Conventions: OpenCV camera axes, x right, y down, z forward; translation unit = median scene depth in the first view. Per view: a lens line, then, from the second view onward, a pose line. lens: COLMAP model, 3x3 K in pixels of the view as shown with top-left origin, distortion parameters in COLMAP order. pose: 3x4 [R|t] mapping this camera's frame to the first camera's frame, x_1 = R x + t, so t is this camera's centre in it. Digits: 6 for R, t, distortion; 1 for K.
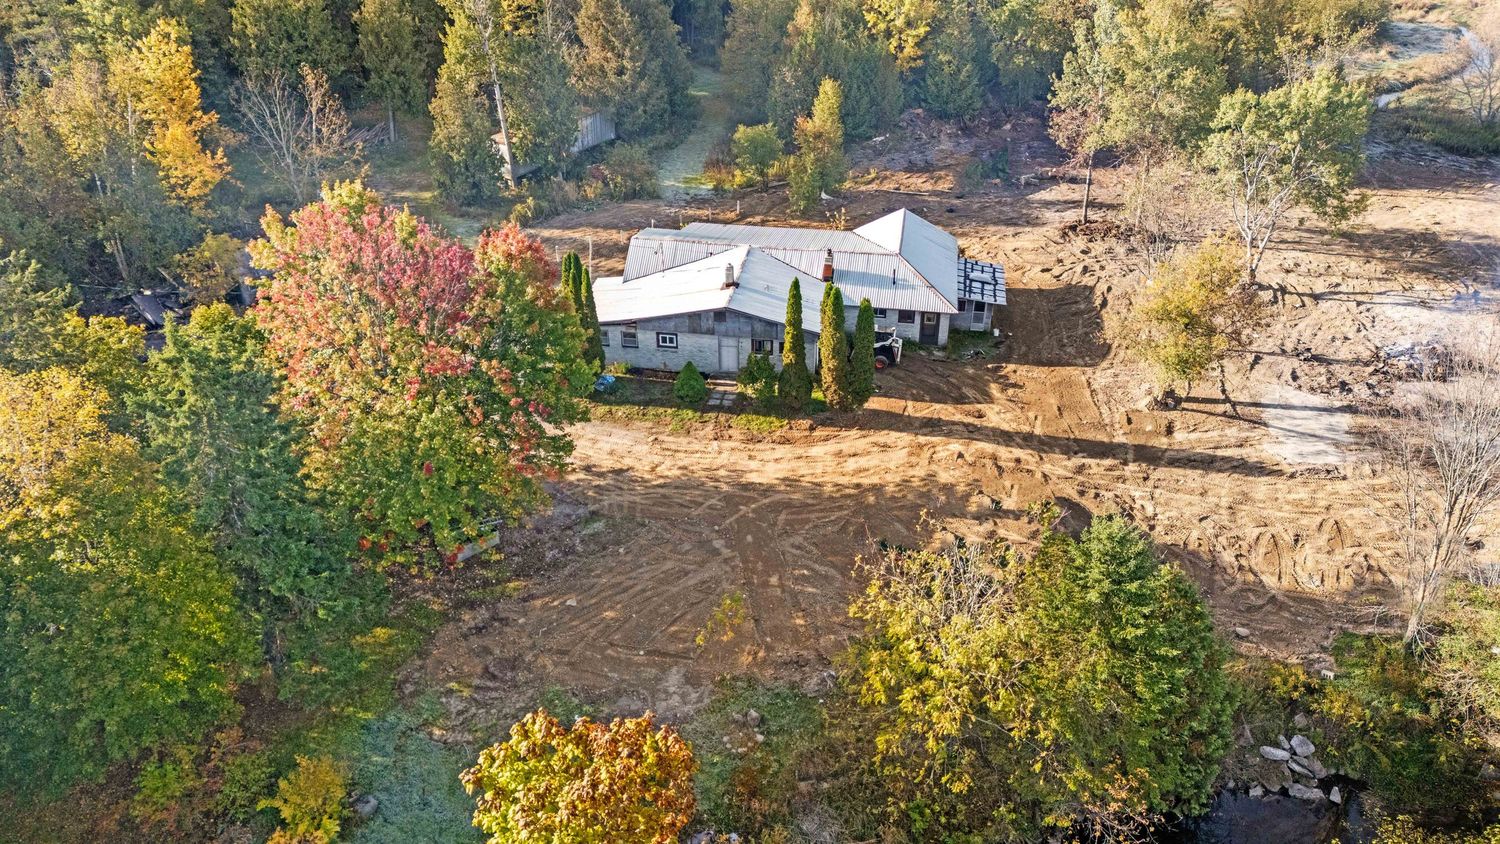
lens RADIAL K [[1095.6, 0, 749.0], [0, 1095.6, 420.6], [0, 0, 1]] dist [0.073382, -0.072880]
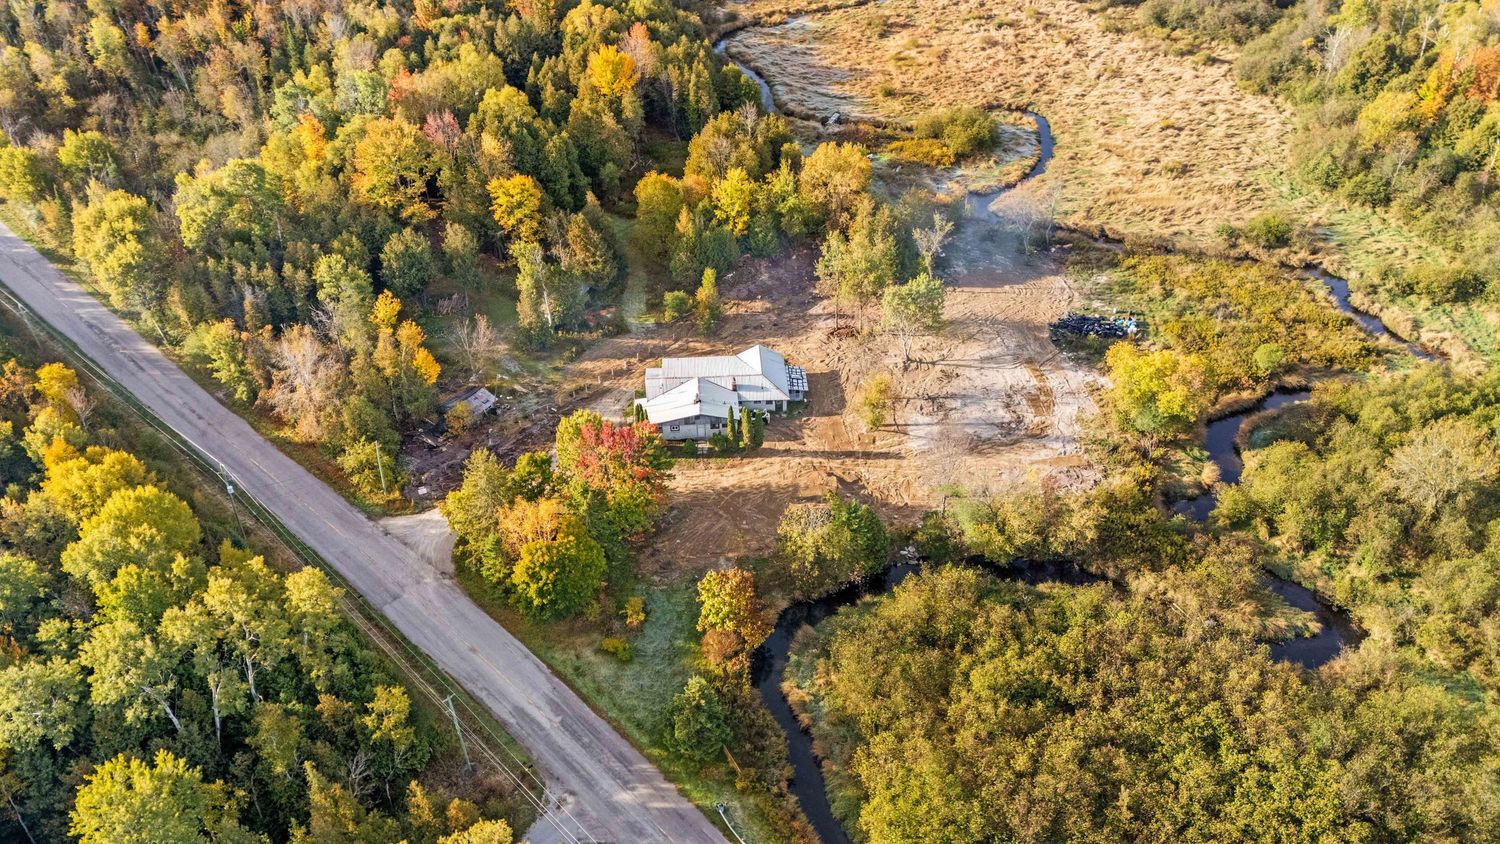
lens RADIAL K [[1095.6, 0, 748.7], [0, 1095.6, 419.9], [0, 0, 1]] dist [0.073382, -0.072880]
pose [[0.976571, -0.135874, 0.166872, -0.314718], [0.118653, 0.986913, 0.109201, -0.335019], [-0.179526, -0.086842, 0.979913, -1.387158]]
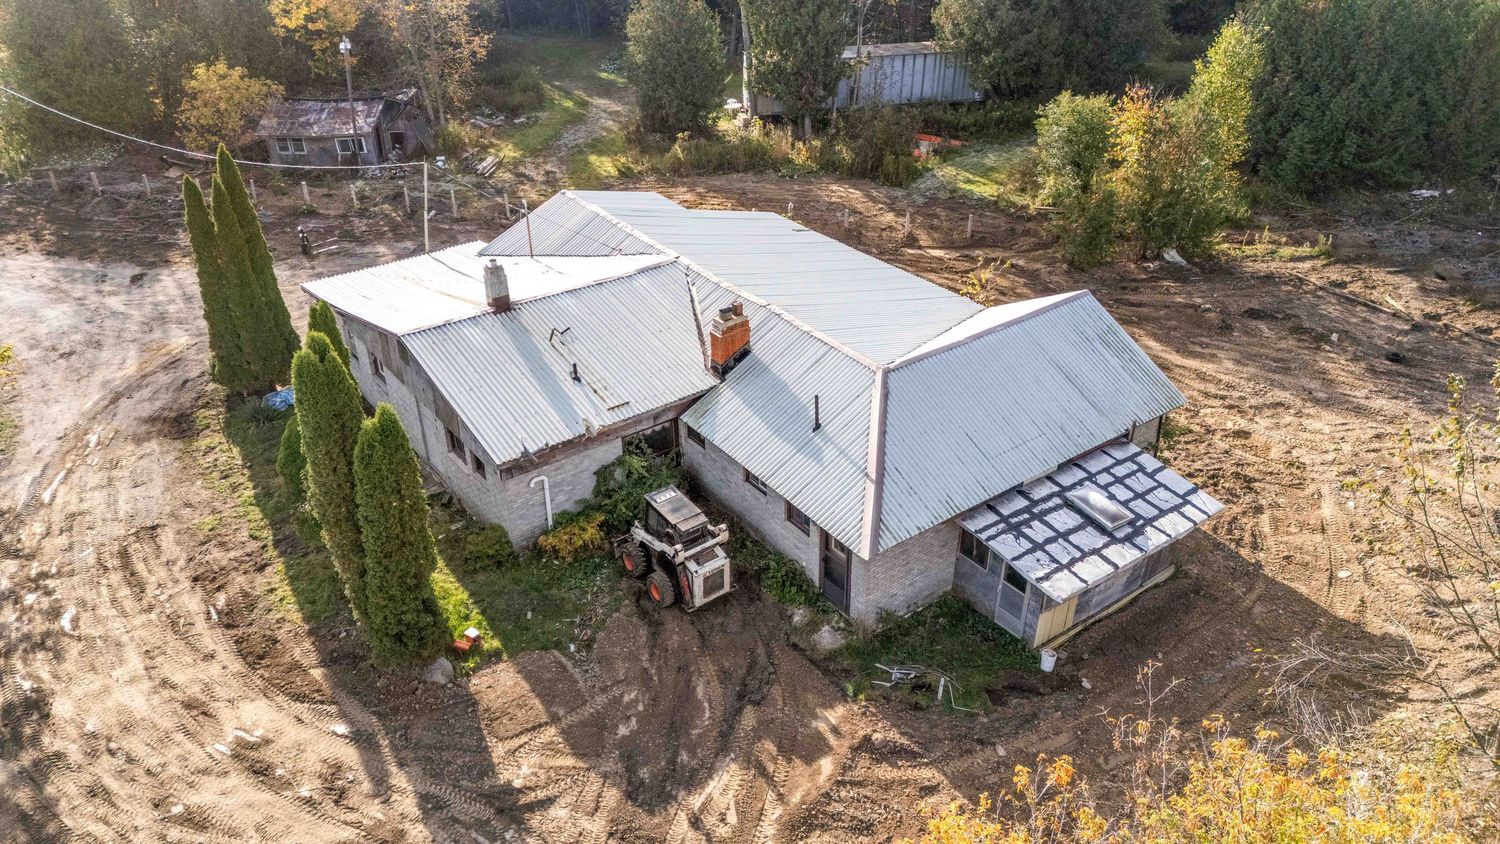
lens RADIAL K [[1095.6, 0, 746.9], [0, 1095.6, 422.9], [0, 0, 1]] dist [0.073382, -0.072880]
pose [[0.718492, 0.353844, -0.598802, 0.372417], [-0.359450, 0.925944, 0.115861, -0.172499], [0.595453, 0.131994, 0.792473, 0.690831]]
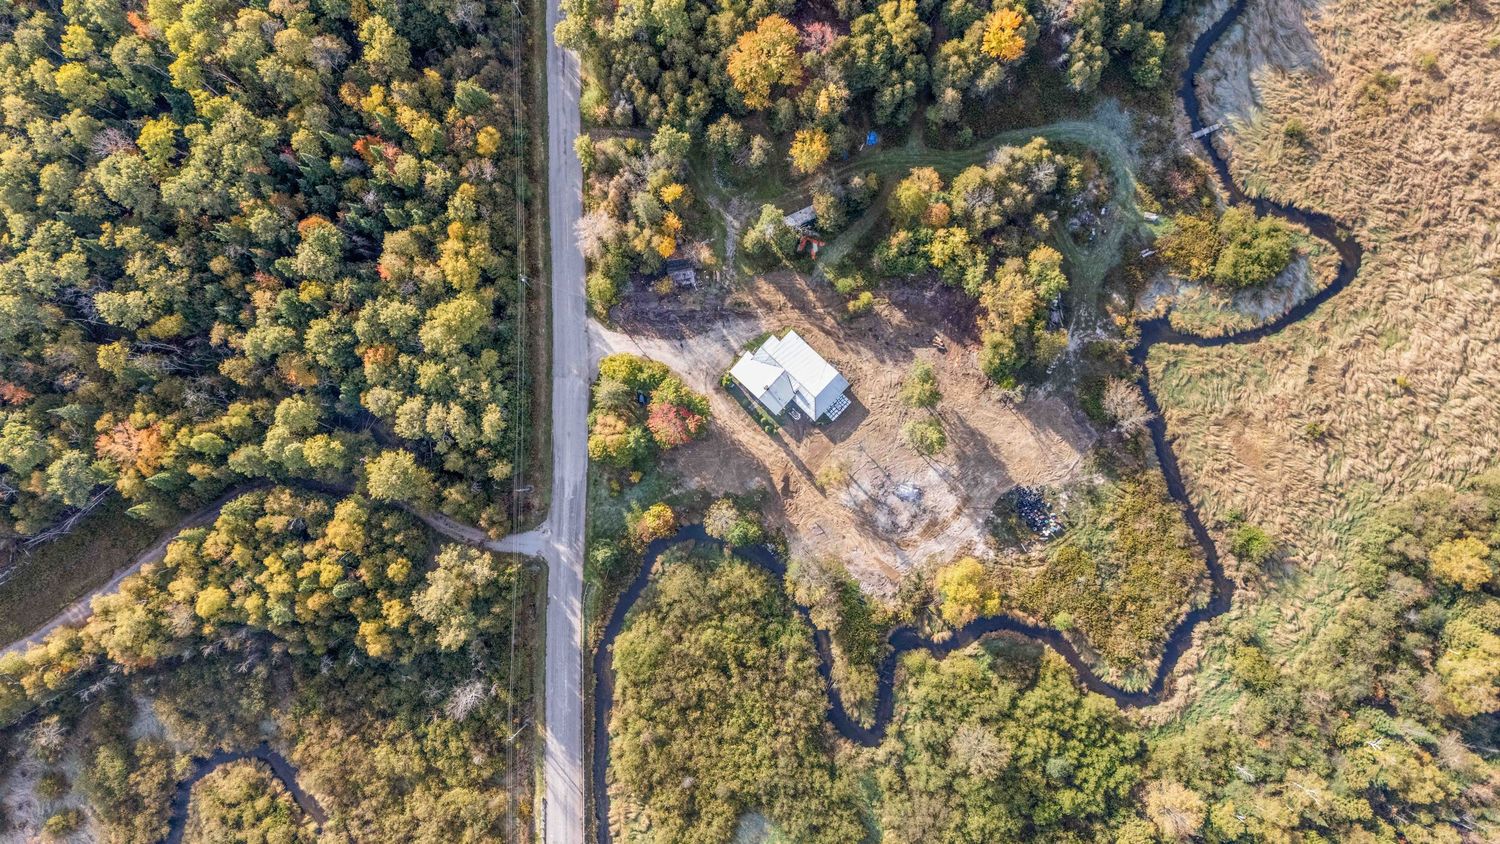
lens RADIAL K [[1095.6, 0, 753.9], [0, 1095.6, 418.2], [0, 0, 1]] dist [0.073382, -0.072880]
pose [[0.827604, 0.560932, -0.020649, 0.086236], [-0.280974, 0.445836, 0.849873, -3.395209], [0.485927, -0.697557, 0.526582, -1.157051]]
